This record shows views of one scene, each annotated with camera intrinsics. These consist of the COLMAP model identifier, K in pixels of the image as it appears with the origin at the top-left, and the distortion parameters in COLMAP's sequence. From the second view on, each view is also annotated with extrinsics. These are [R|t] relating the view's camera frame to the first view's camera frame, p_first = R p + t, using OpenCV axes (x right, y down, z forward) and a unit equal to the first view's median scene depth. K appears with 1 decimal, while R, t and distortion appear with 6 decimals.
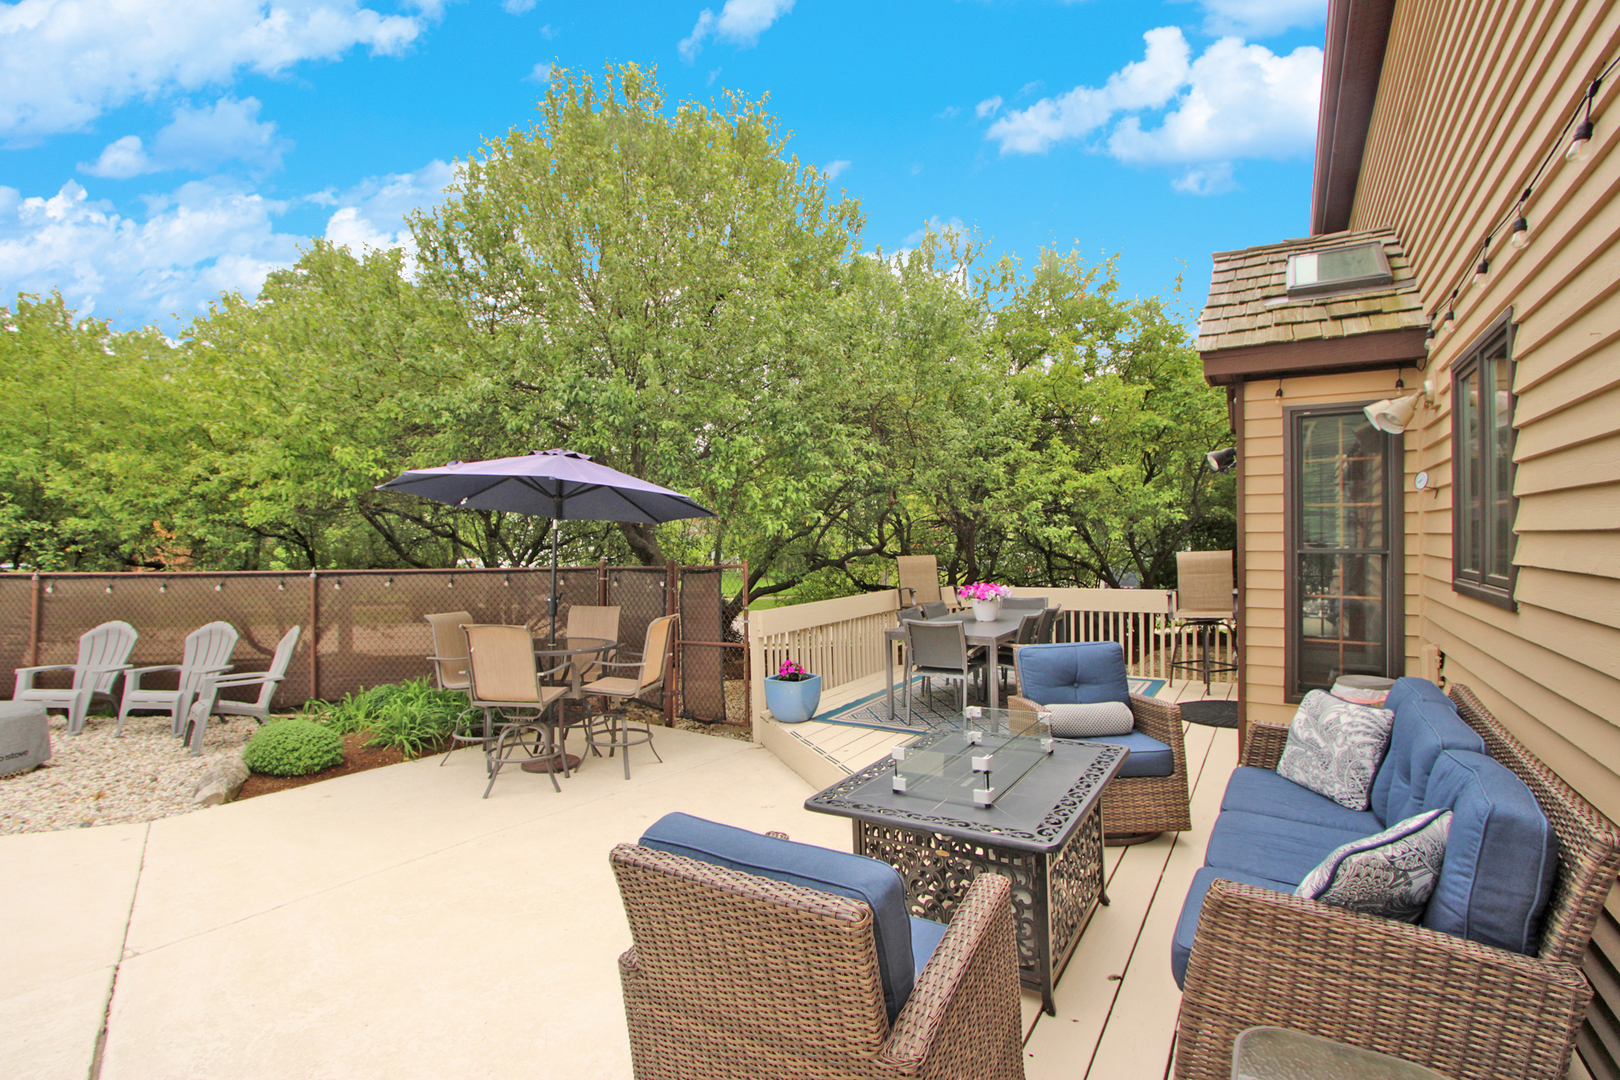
lens RADIAL K [[739.7, 0, 812.0], [0, 739.7, 543.4], [0, 0, 1]] dist [-0.017676, 0.001671]
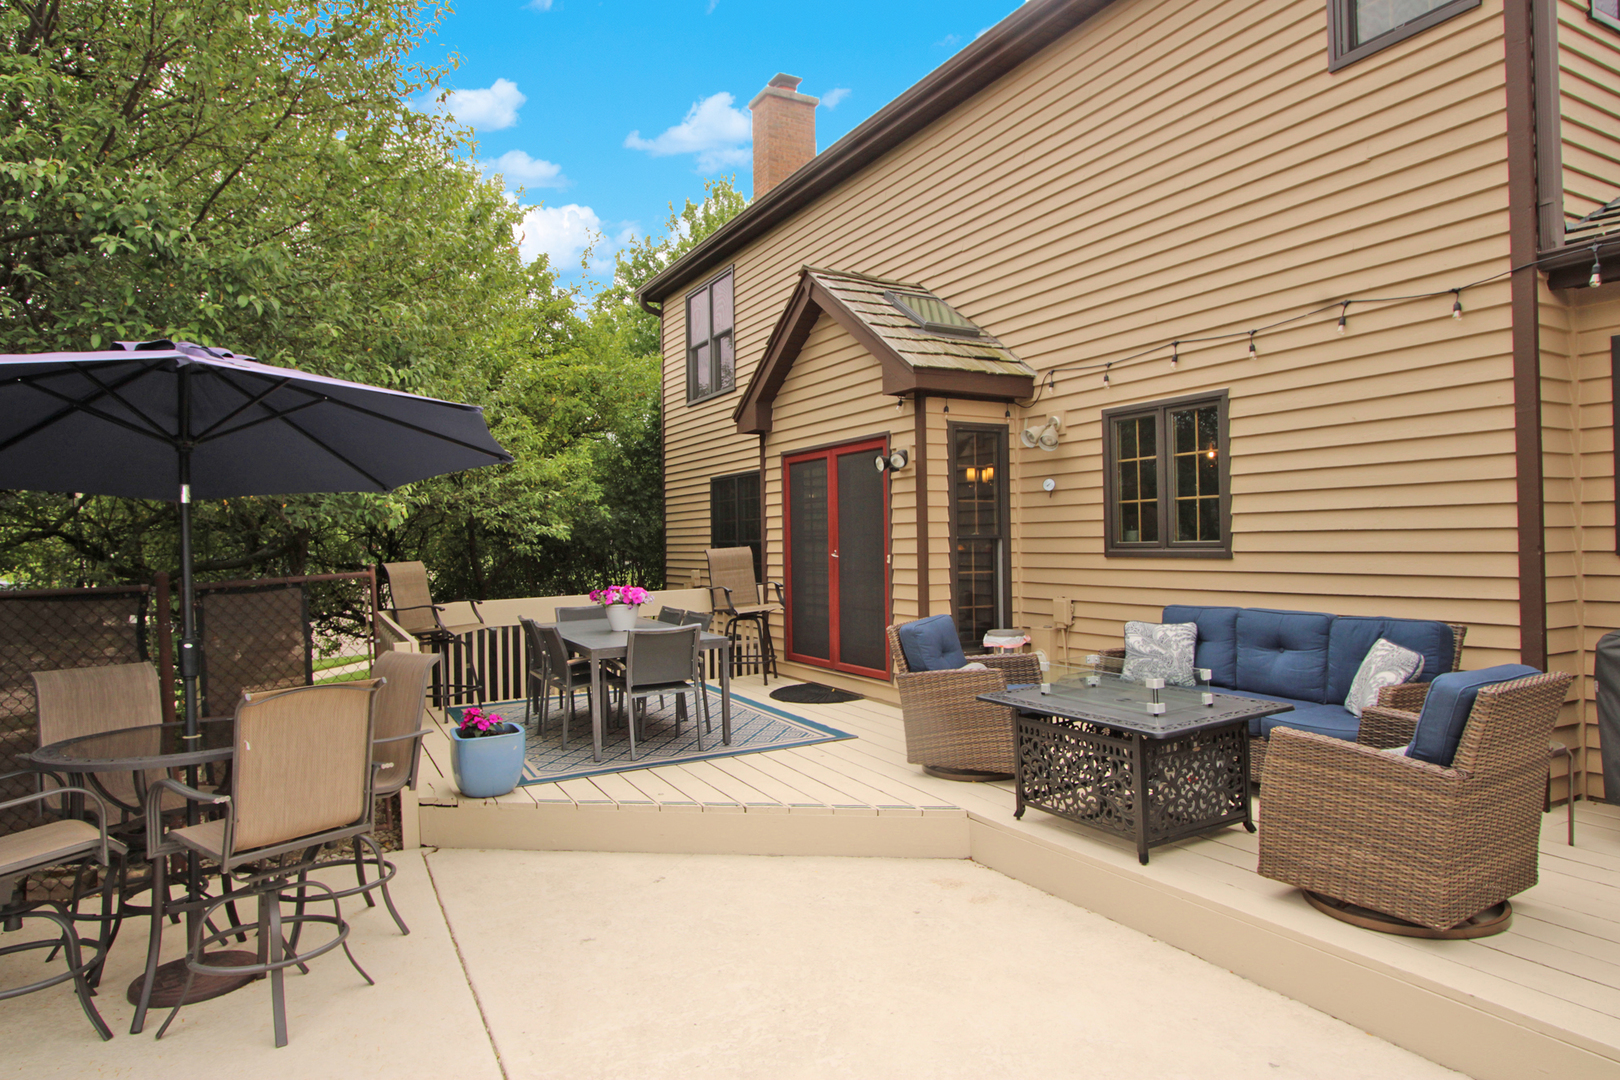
lens RADIAL K [[968.7, 0, 811.2], [0, 968.7, 541.0], [0, 0, 1]] dist [-0.026232, -0.000419]
pose [[0.486111, -0.001121, 0.873896, -0.899273], [0.023925, 0.999641, -0.012025, 0.031256], [-0.873569, 0.026753, 0.485964, 0.411654]]
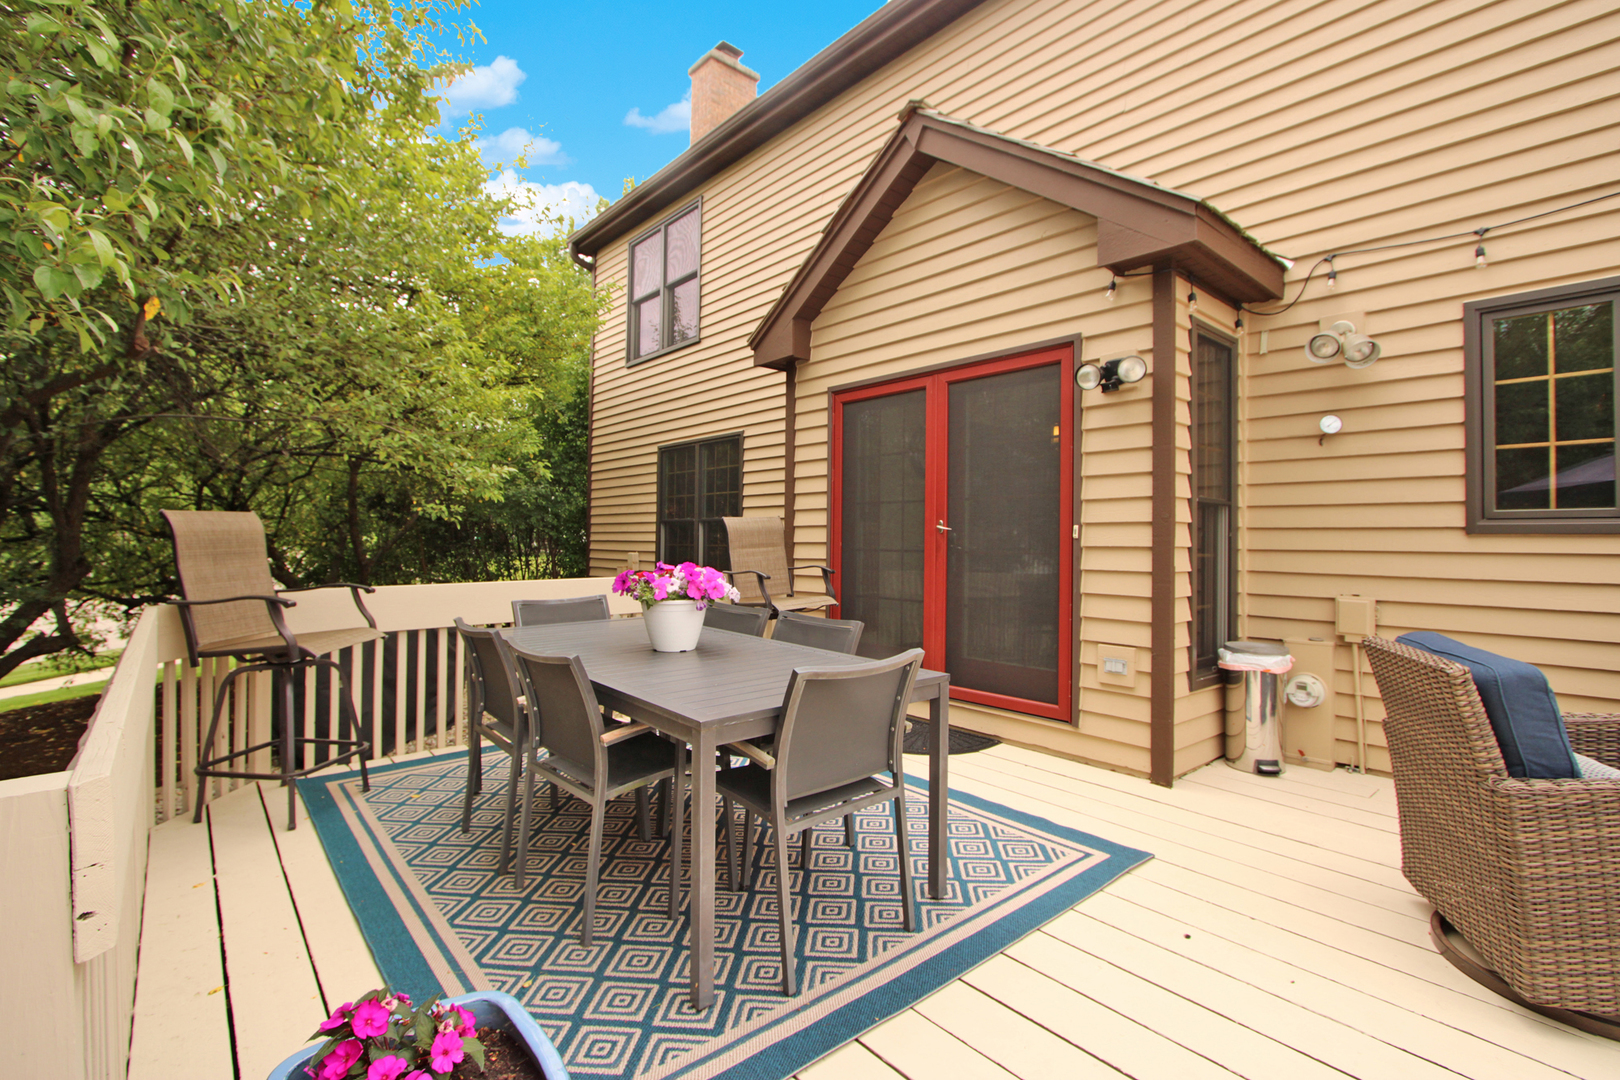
lens RADIAL K [[739.7, 0, 805.2], [0, 739.7, 536.9], [0, 0, 1]] dist [-0.017676, 0.001671]
pose [[0.286786, 0.015959, 0.957862, -0.230467], [-0.002657, 0.999871, -0.015864, 0.065997], [-0.957991, 0.002004, 0.286791, 1.174987]]
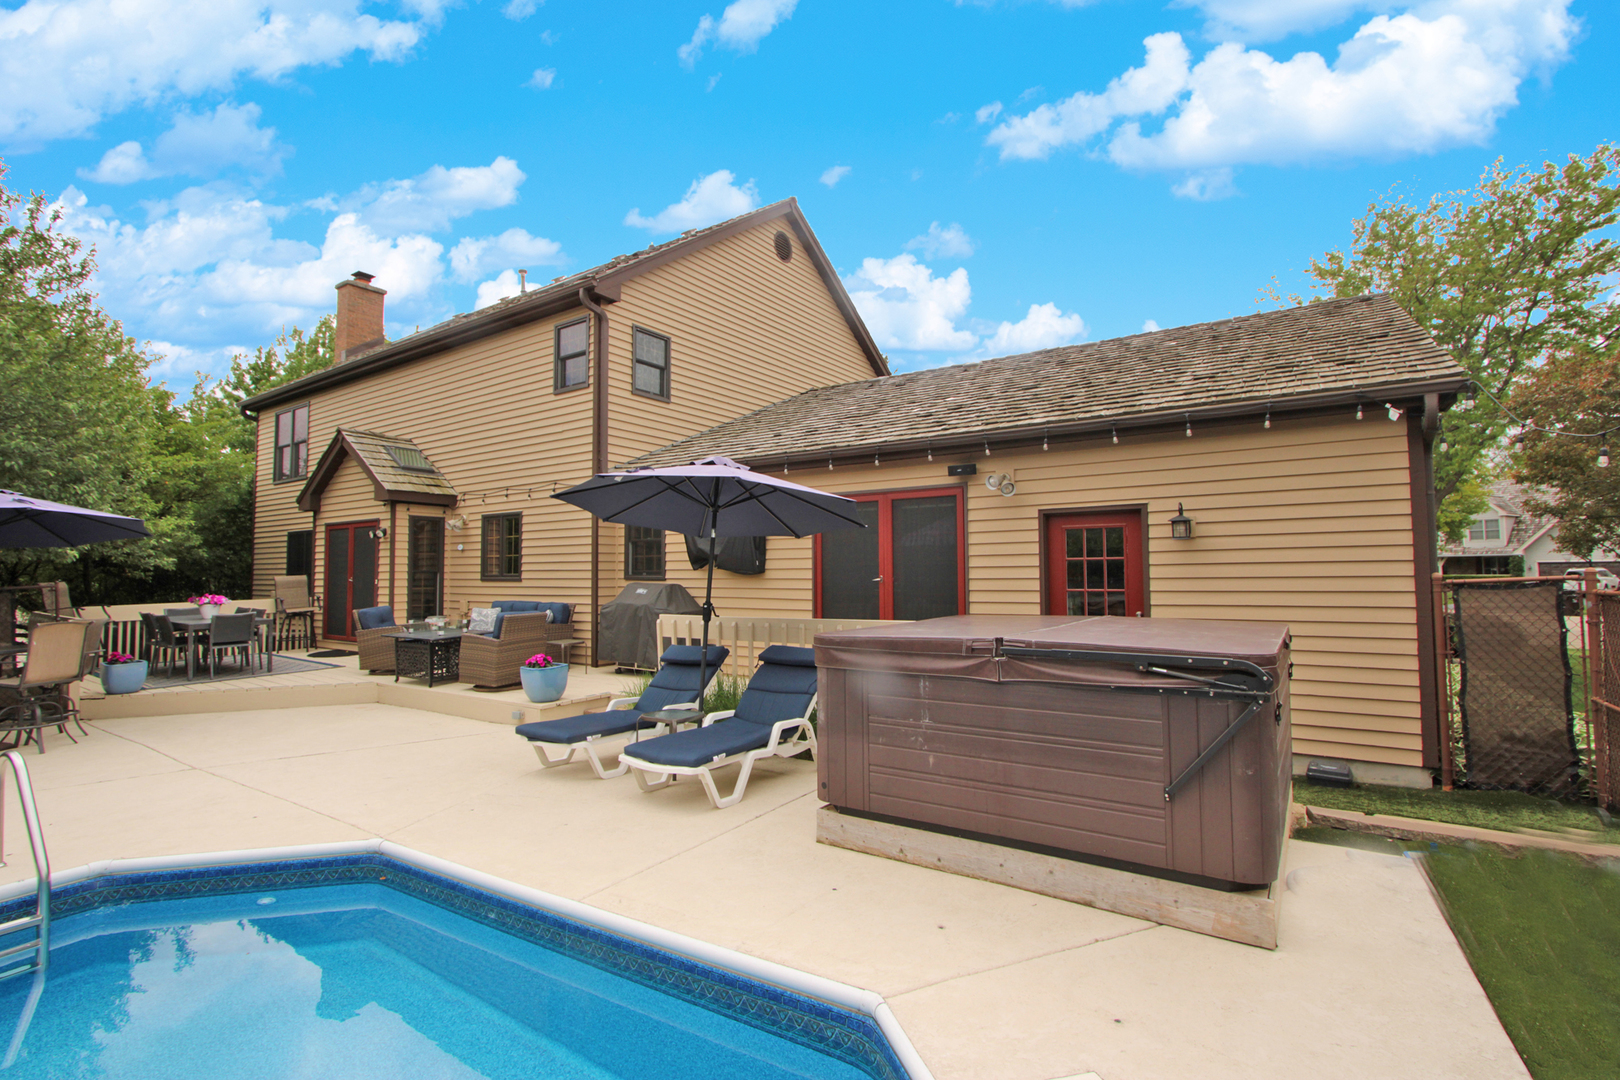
lens RADIAL K [[739.7, 0, 800.8], [0, 739.7, 536.2], [0, 0, 1]] dist [-0.017676, 0.001671]
pose [[0.035853, 0.054188, 0.997887, -1.879552], [0.018638, 0.998319, -0.054881, 0.055346], [-0.999183, 0.020566, 0.034783, -0.462311]]
